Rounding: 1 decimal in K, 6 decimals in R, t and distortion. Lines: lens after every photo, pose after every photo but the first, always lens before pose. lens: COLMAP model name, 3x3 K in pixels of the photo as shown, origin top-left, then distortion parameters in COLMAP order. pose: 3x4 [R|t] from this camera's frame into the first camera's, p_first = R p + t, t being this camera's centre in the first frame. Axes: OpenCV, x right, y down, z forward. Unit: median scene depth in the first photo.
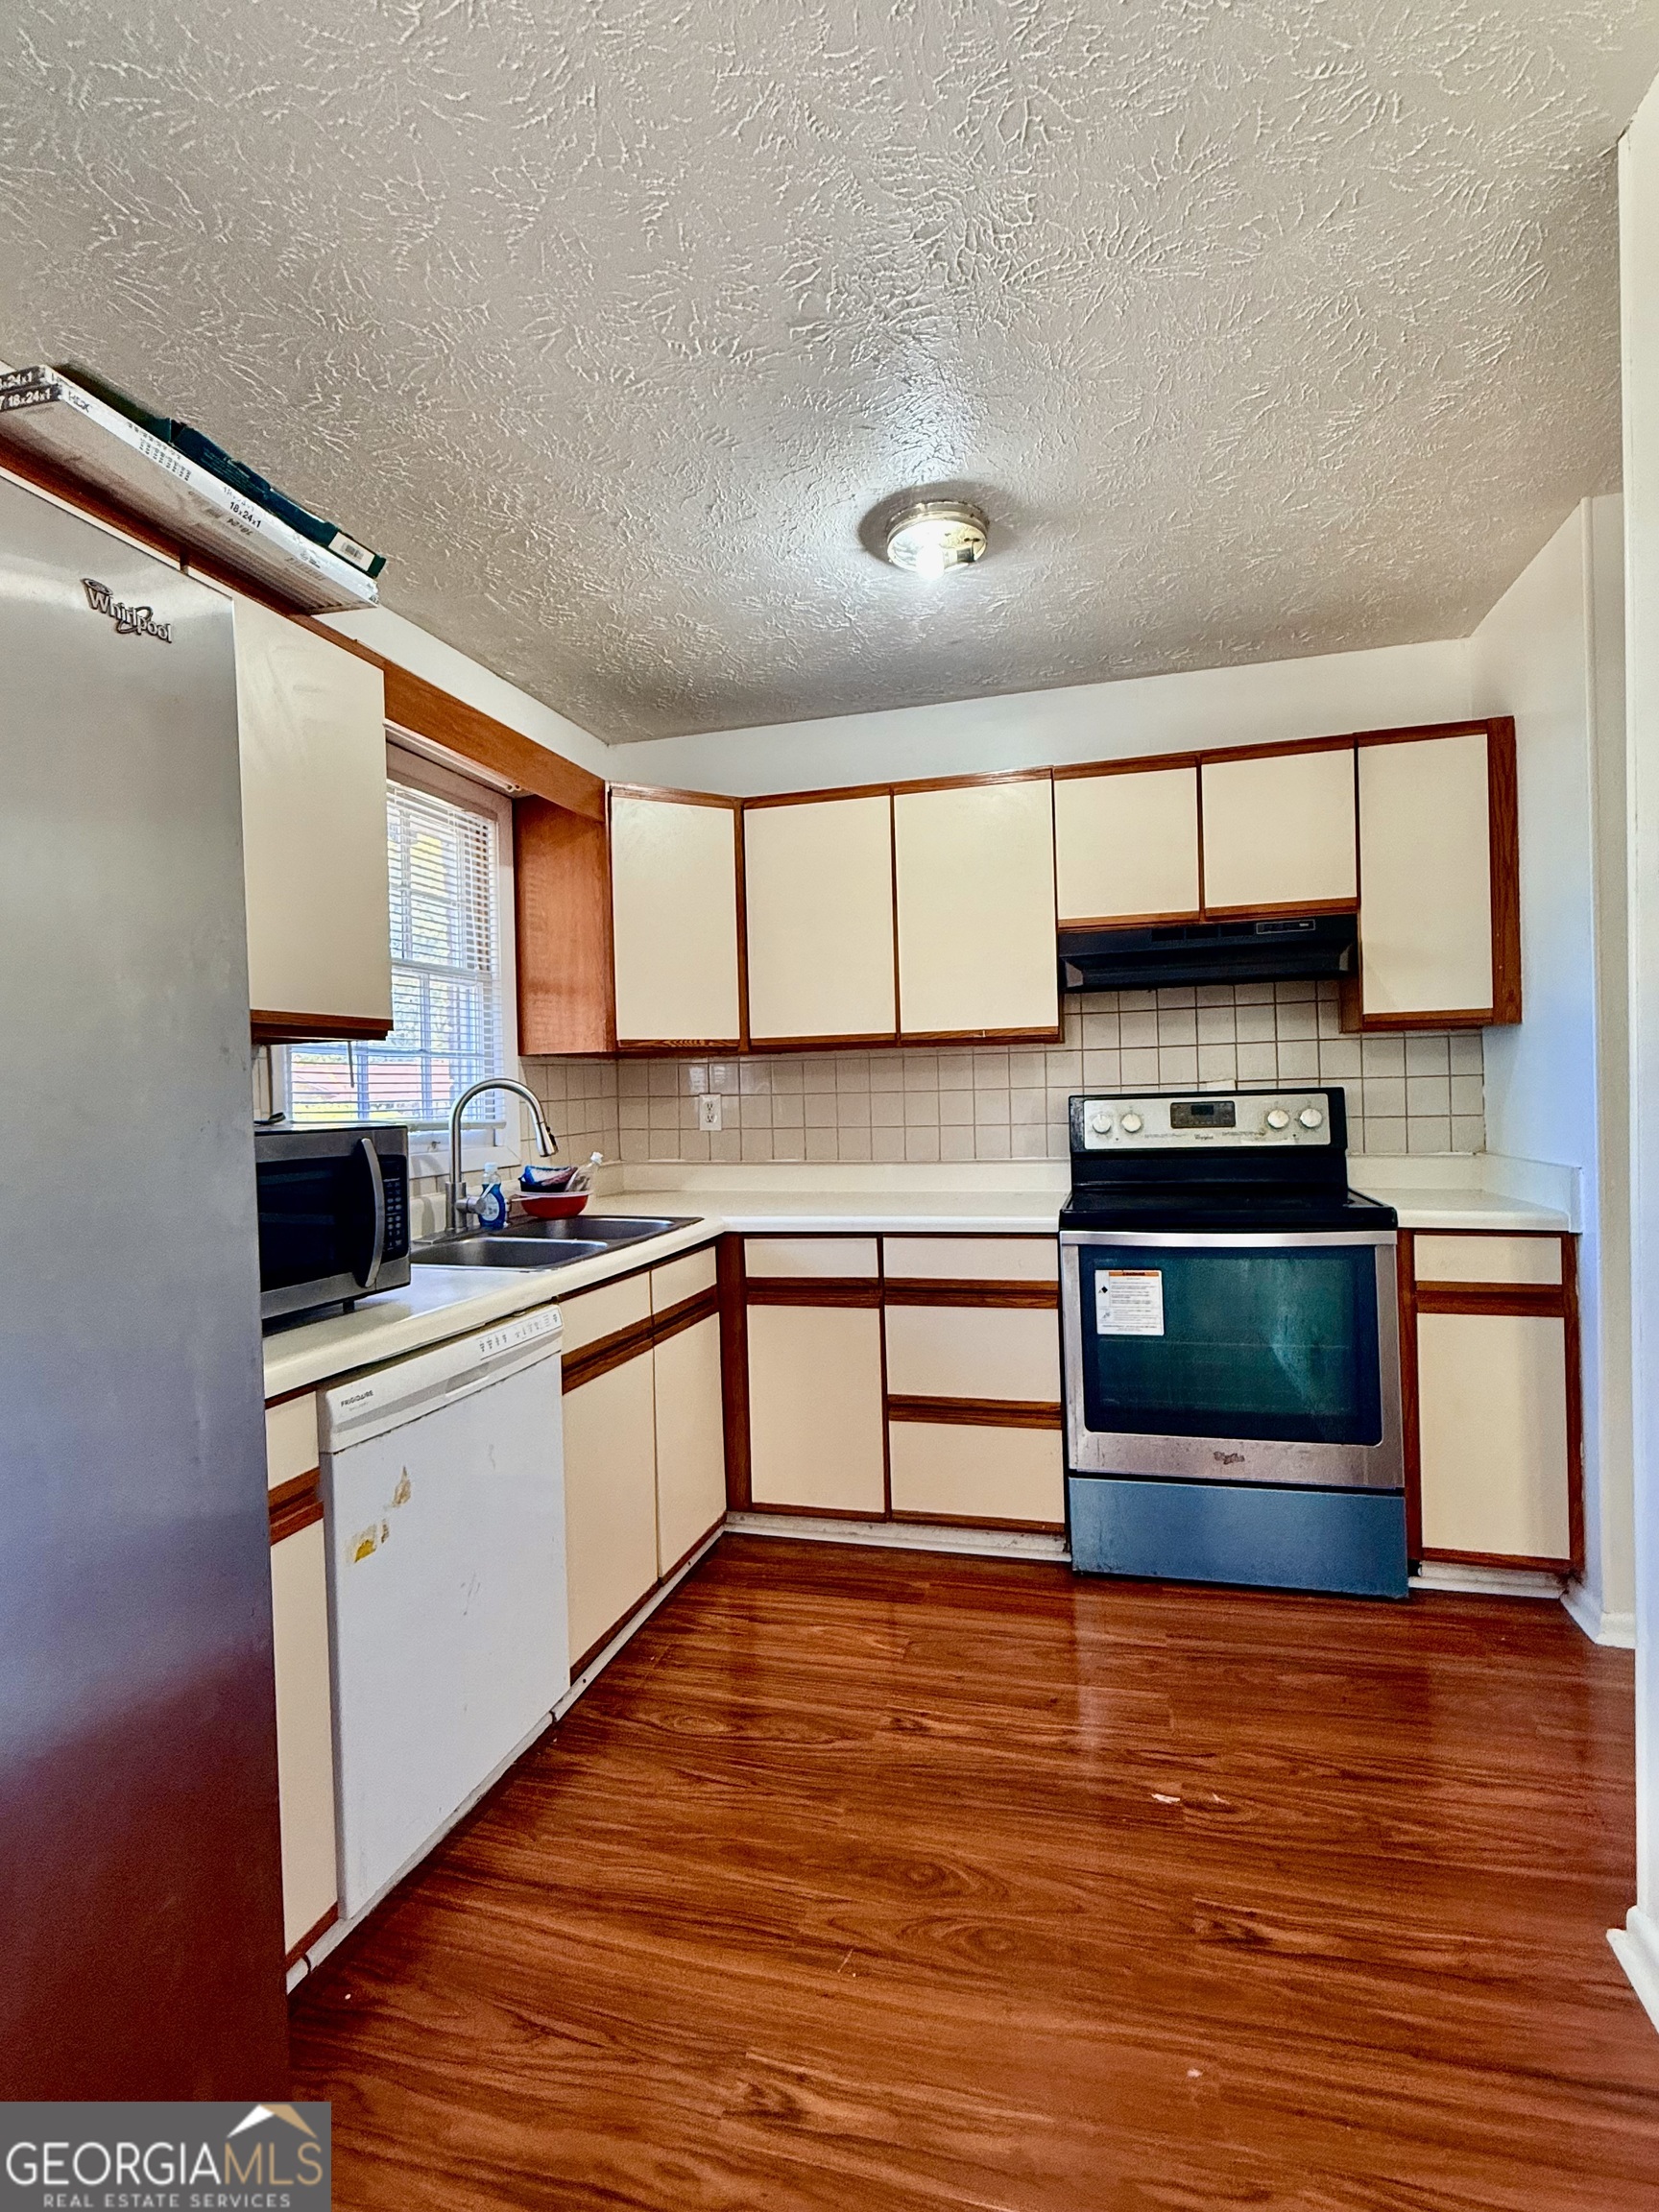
lens RADIAL K [[1073.7, 0, 827.5], [0, 1073.7, 1104.4], [0, 0, 1]] dist [-0.000219, 0.000056]
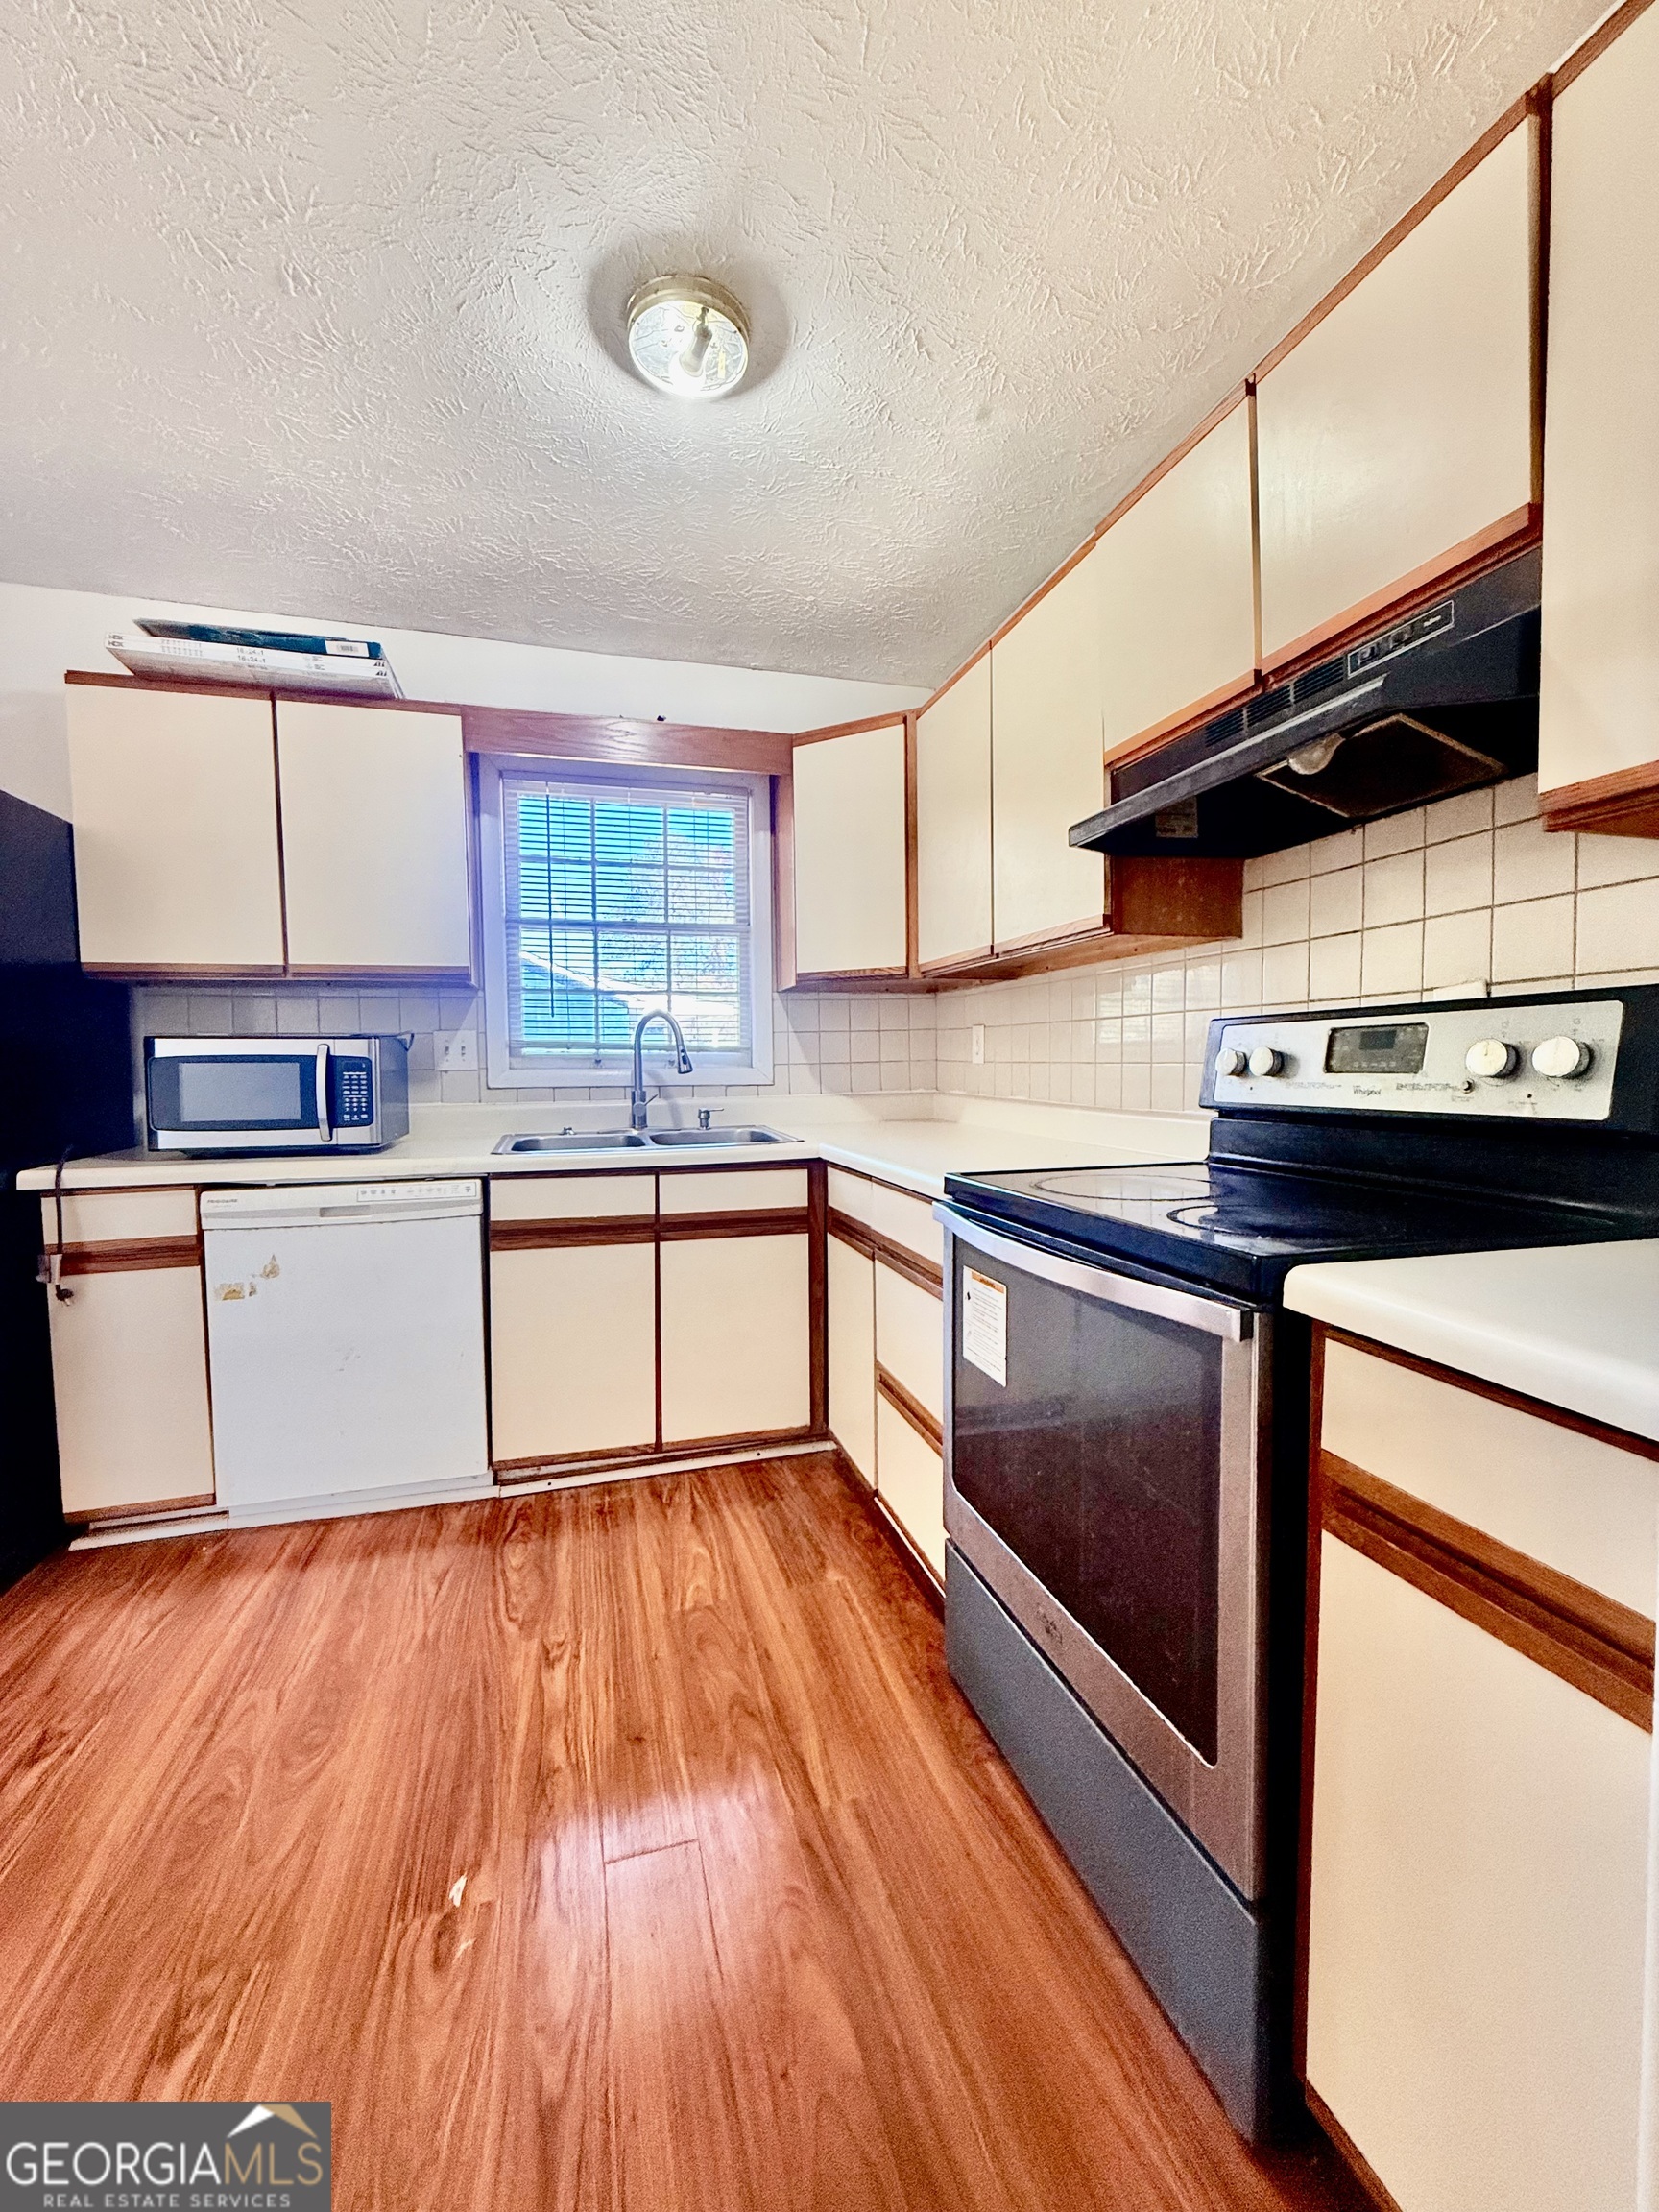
lens RADIAL K [[882.5, 0, 822.5], [0, 882.5, 1102.8], [0, 0, 1]] dist [-0.000917, 0.000598]
pose [[0.526001, 0.063873, -0.848082, 0.633051], [-0.015374, 0.997727, 0.065608, 0.013214], [0.850345, -0.021471, 0.525787, 0.586840]]
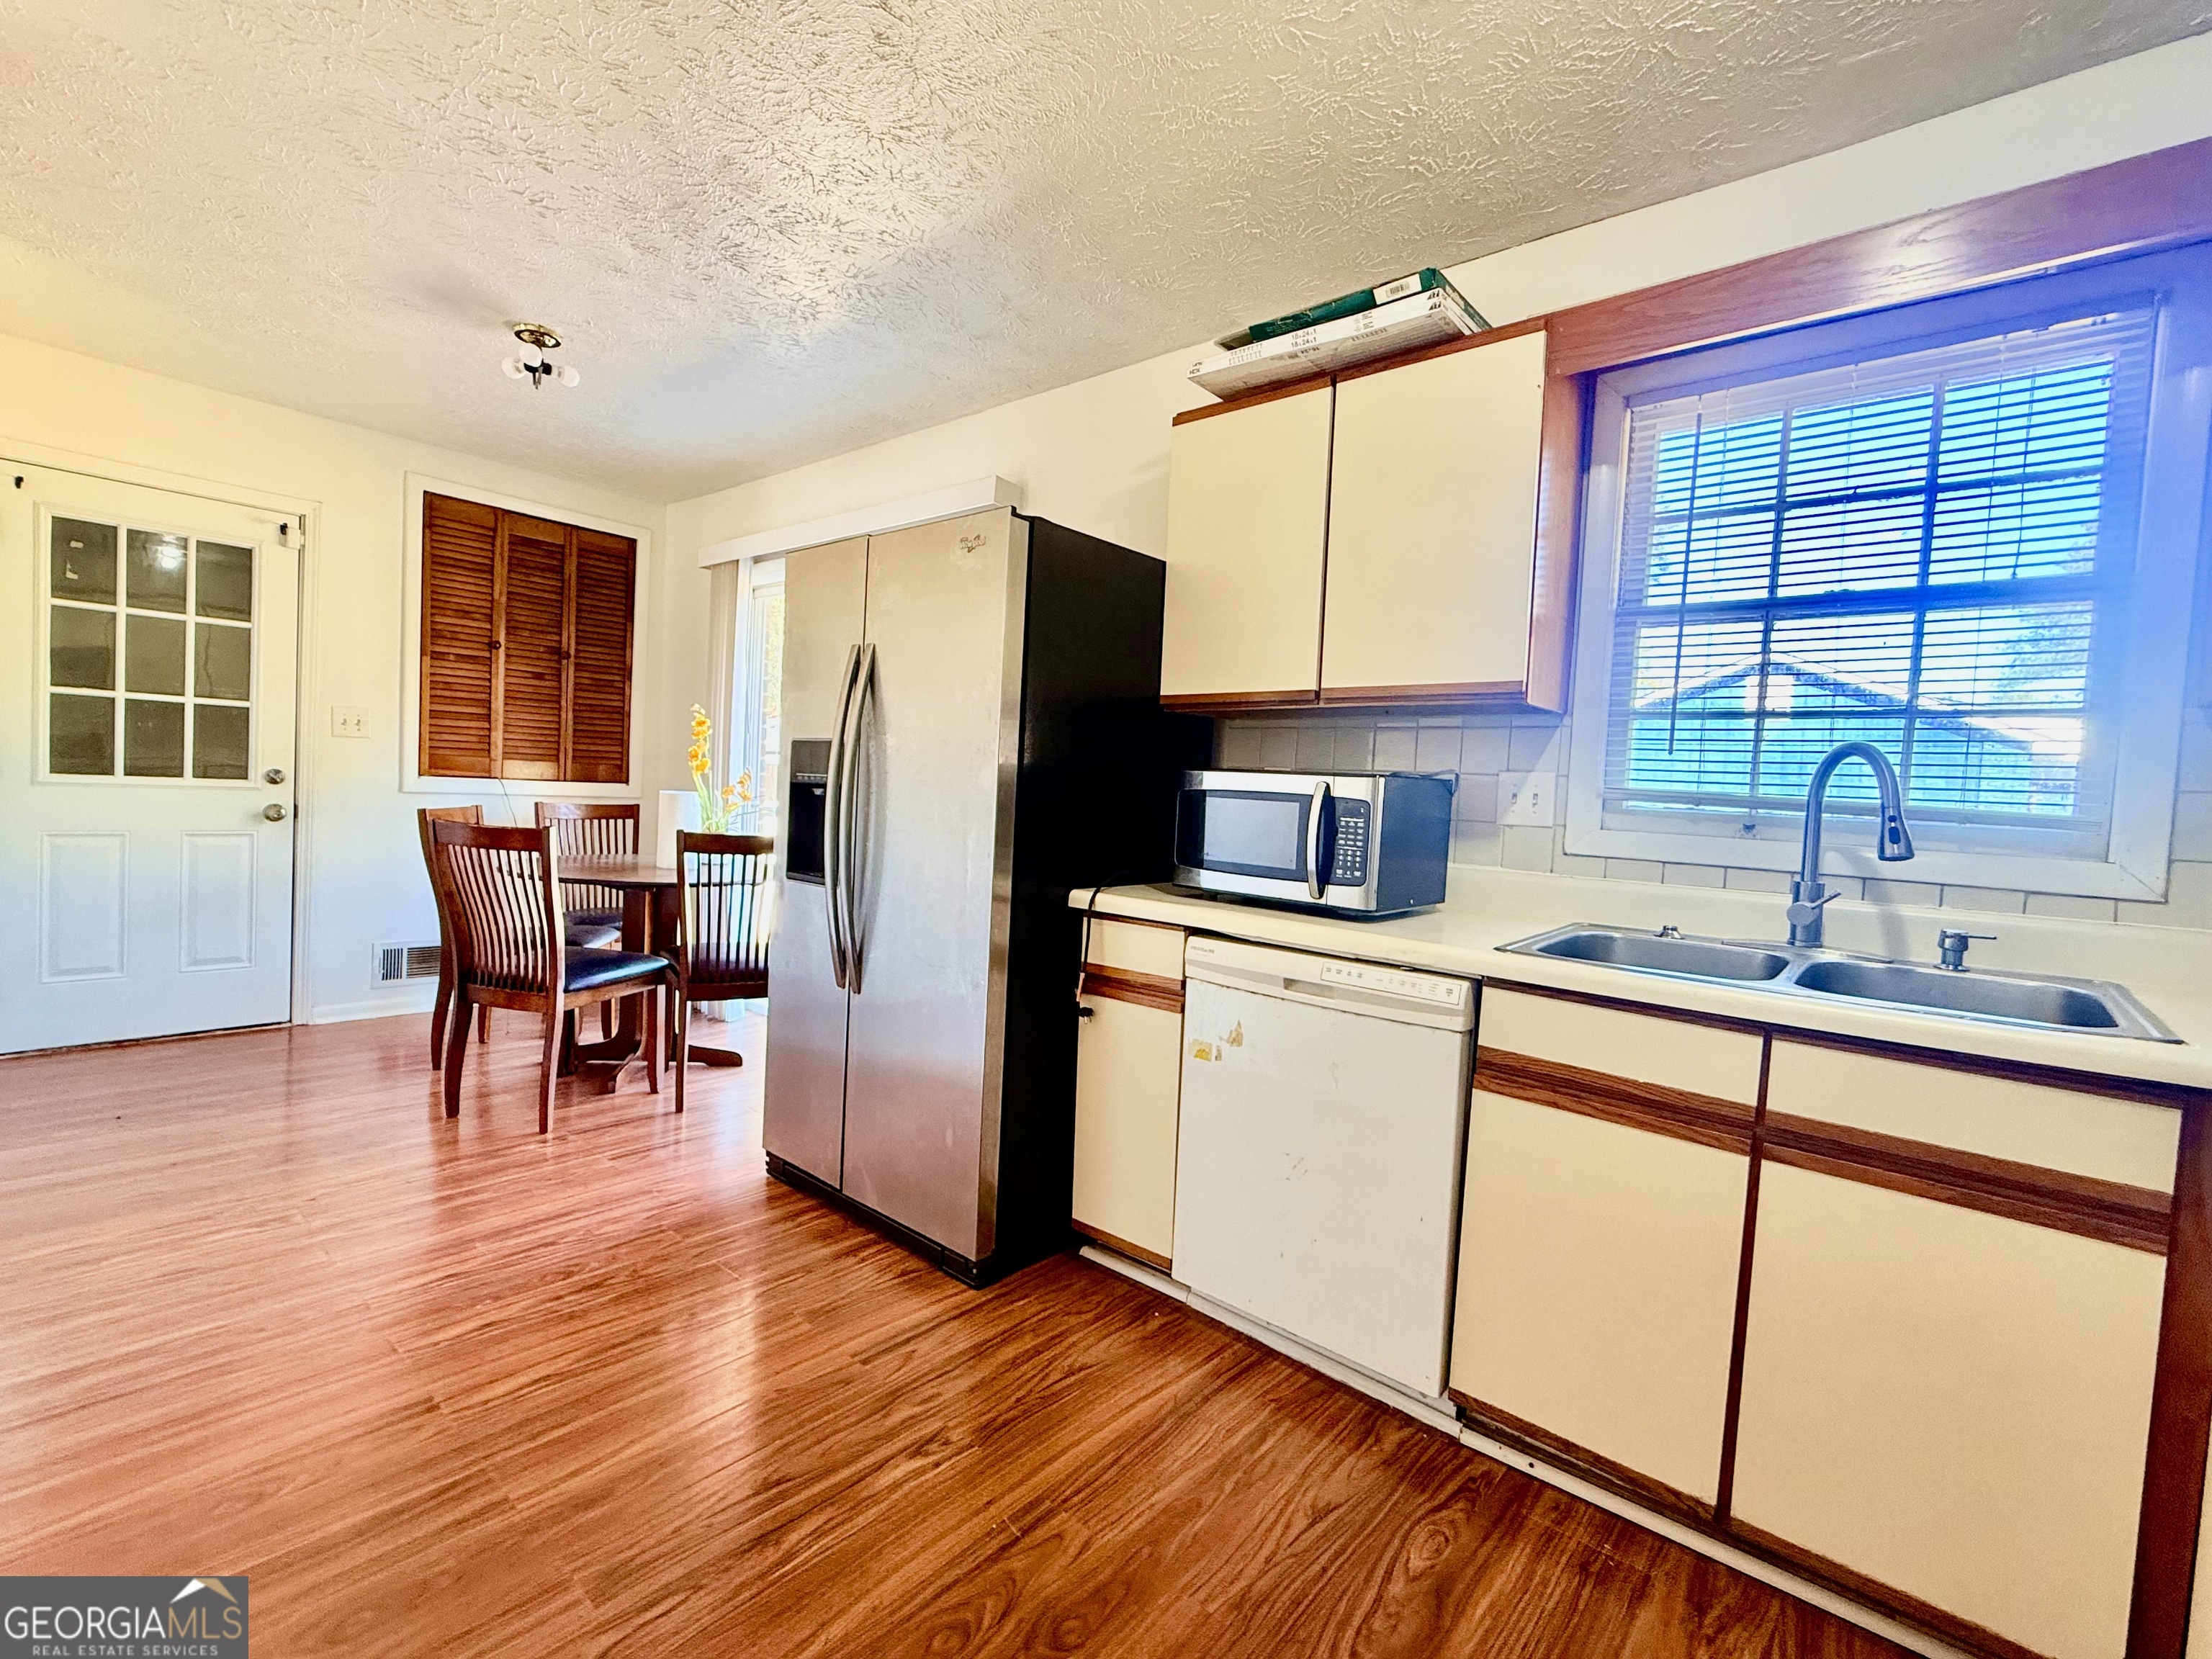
lens RADIAL K [[980.5, 0, 1102.9], [0, 980.5, 831.8], [0, 0, 1]] dist [-0.000590, -0.000635]
pose [[-0.418660, 0.049351, -0.906801, 0.455404], [-0.049178, 0.995825, 0.076901, 0.008619], [0.906811, 0.076790, -0.414485, 0.777549]]
